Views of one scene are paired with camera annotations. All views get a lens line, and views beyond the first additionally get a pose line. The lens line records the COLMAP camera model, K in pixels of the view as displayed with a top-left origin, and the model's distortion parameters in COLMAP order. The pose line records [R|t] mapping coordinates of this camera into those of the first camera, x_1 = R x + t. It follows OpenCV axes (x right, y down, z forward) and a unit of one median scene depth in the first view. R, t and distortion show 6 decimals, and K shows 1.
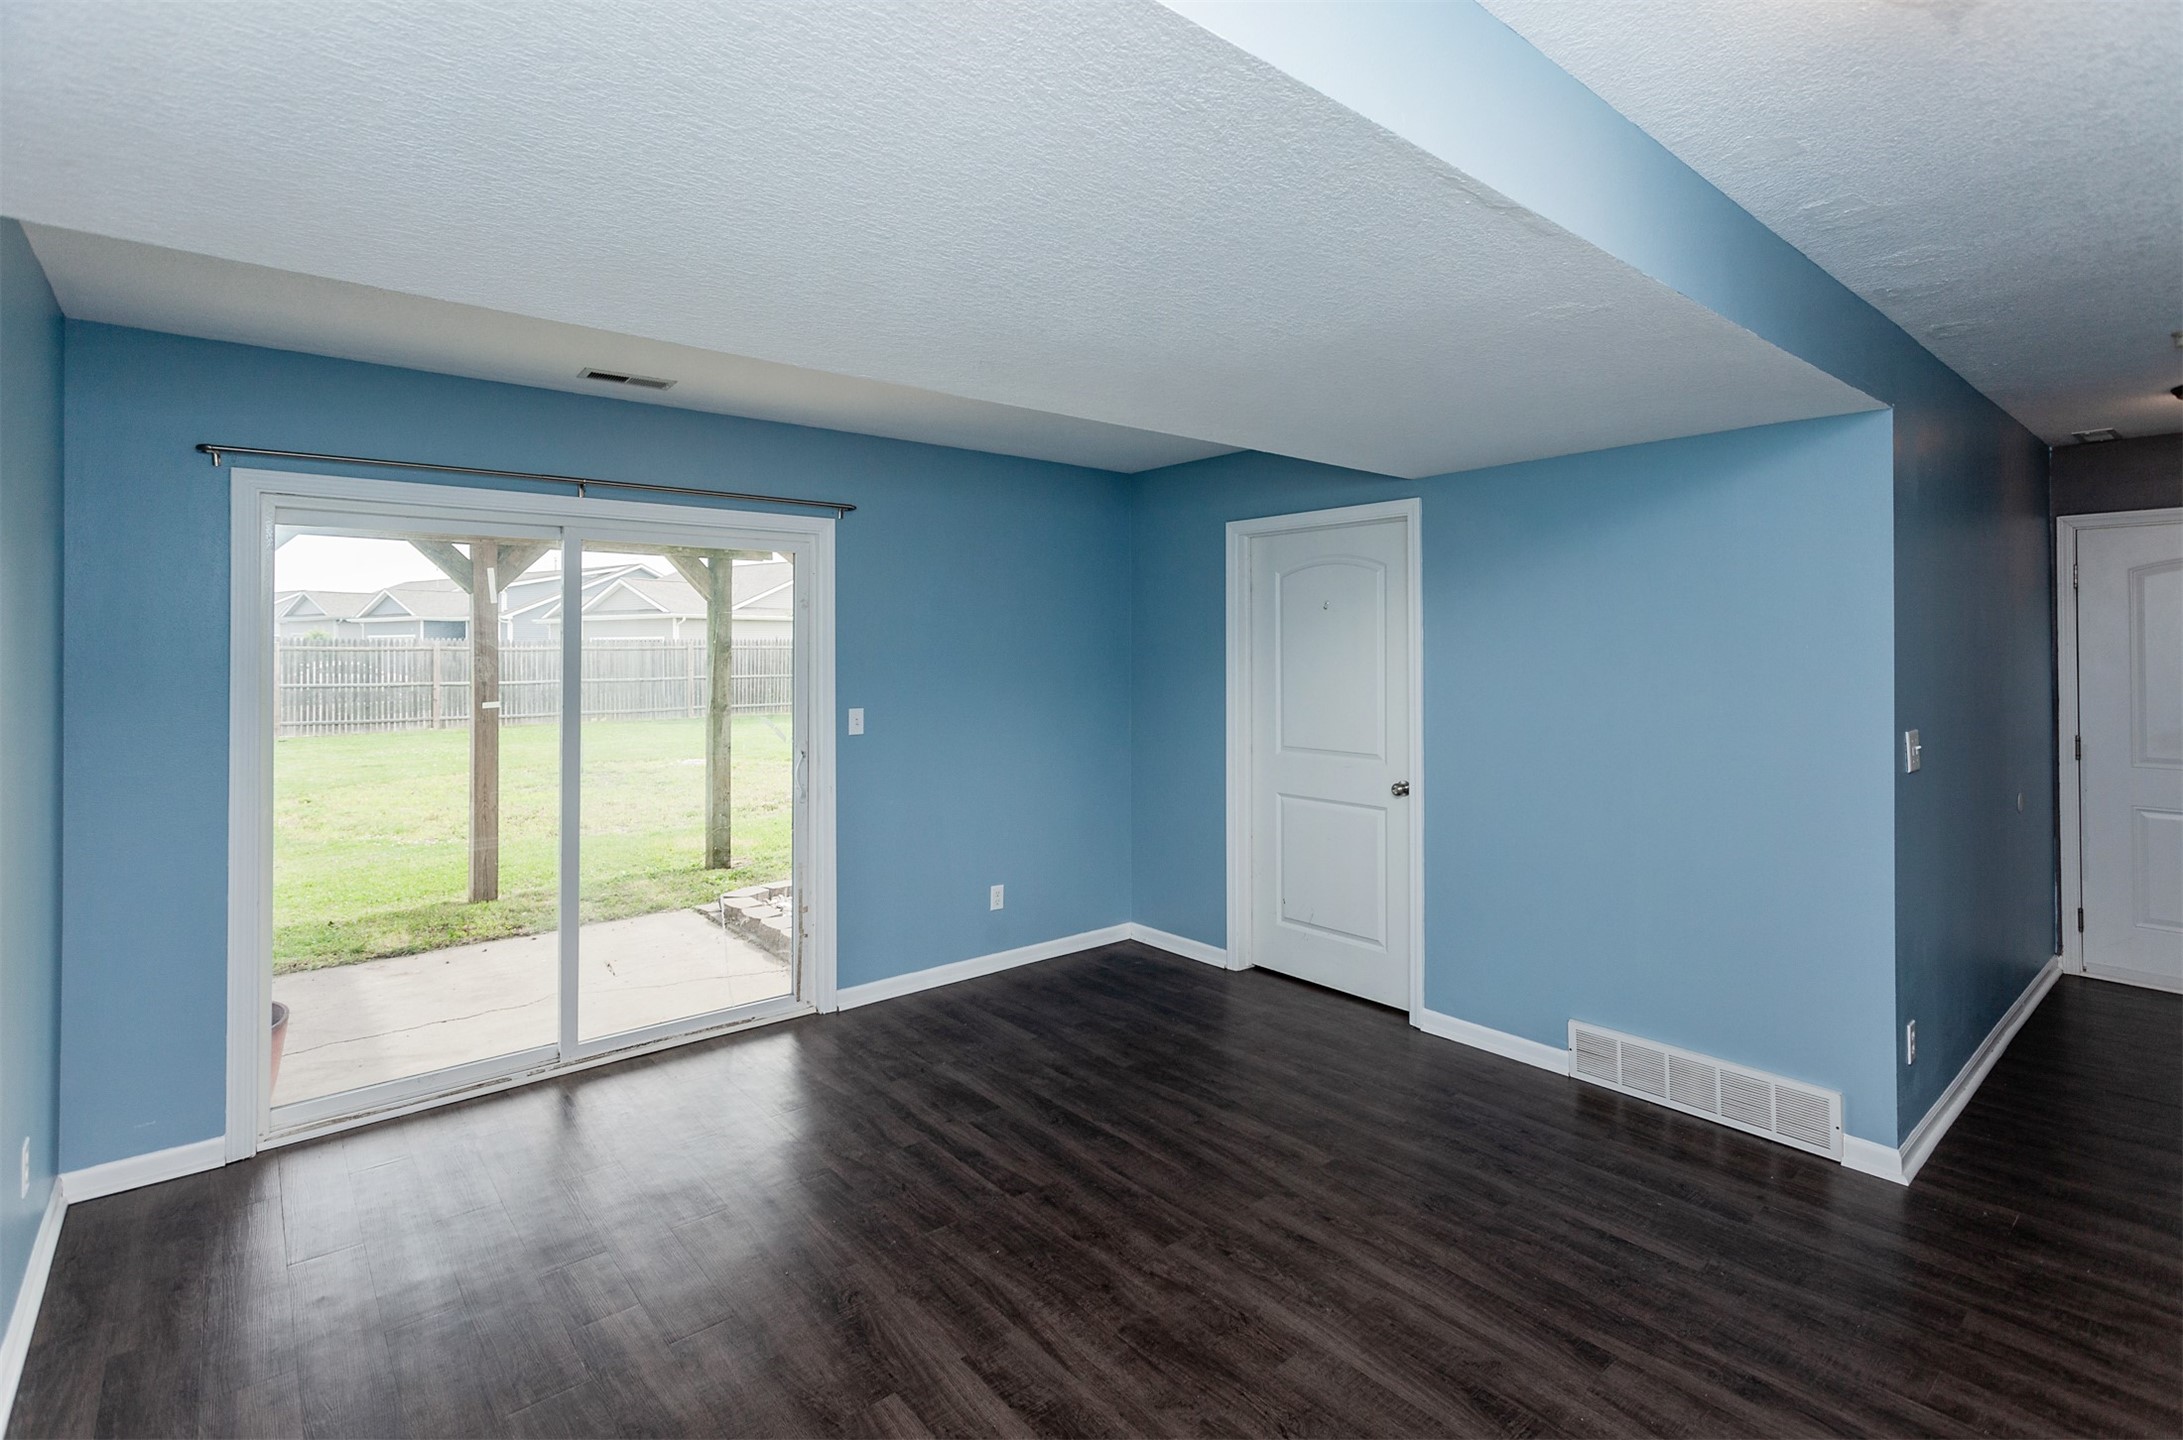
lens RADIAL K [[1019.5, 0, 1093.9], [0, 1019.5, 639.0], [0, 0, 1]] dist [-0.000515, -0.000084]
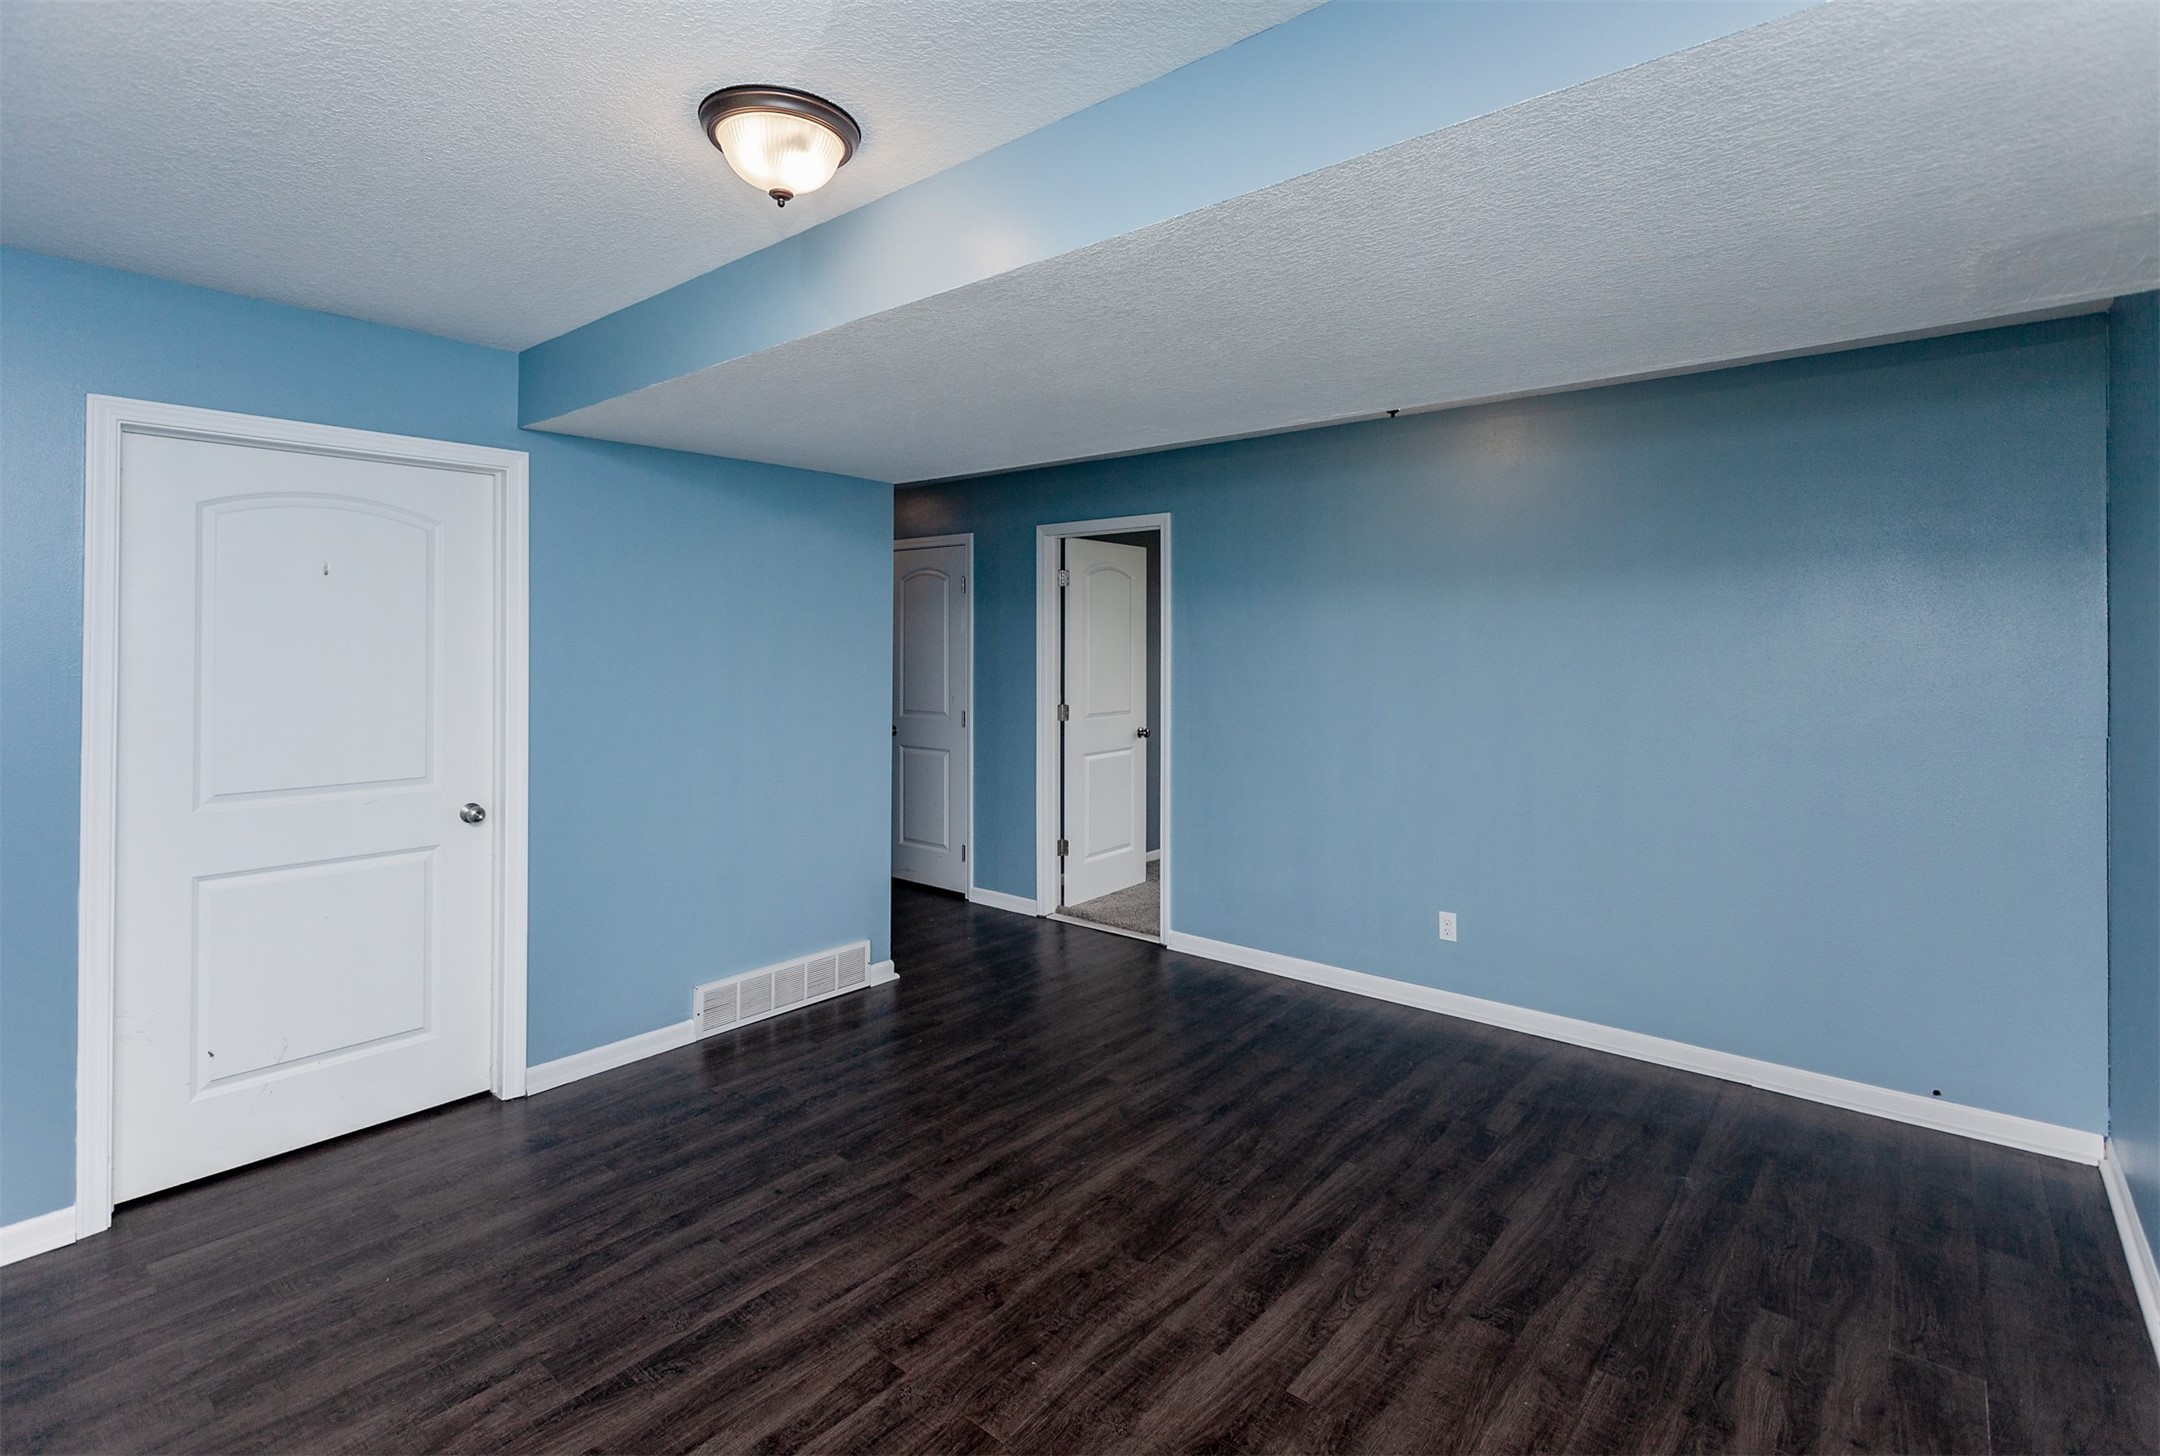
lens RADIAL K [[1029.1, 0, 1081.9], [0, 1029.1, 639.3], [0, 0, 1]] dist [0.000513, 0.000114]
pose [[-0.173326, 0.007238, 0.984838, -0.899086], [-0.010954, 0.999897, -0.009276, 0.023077], [-0.984804, -0.012395, -0.173229, 1.082953]]
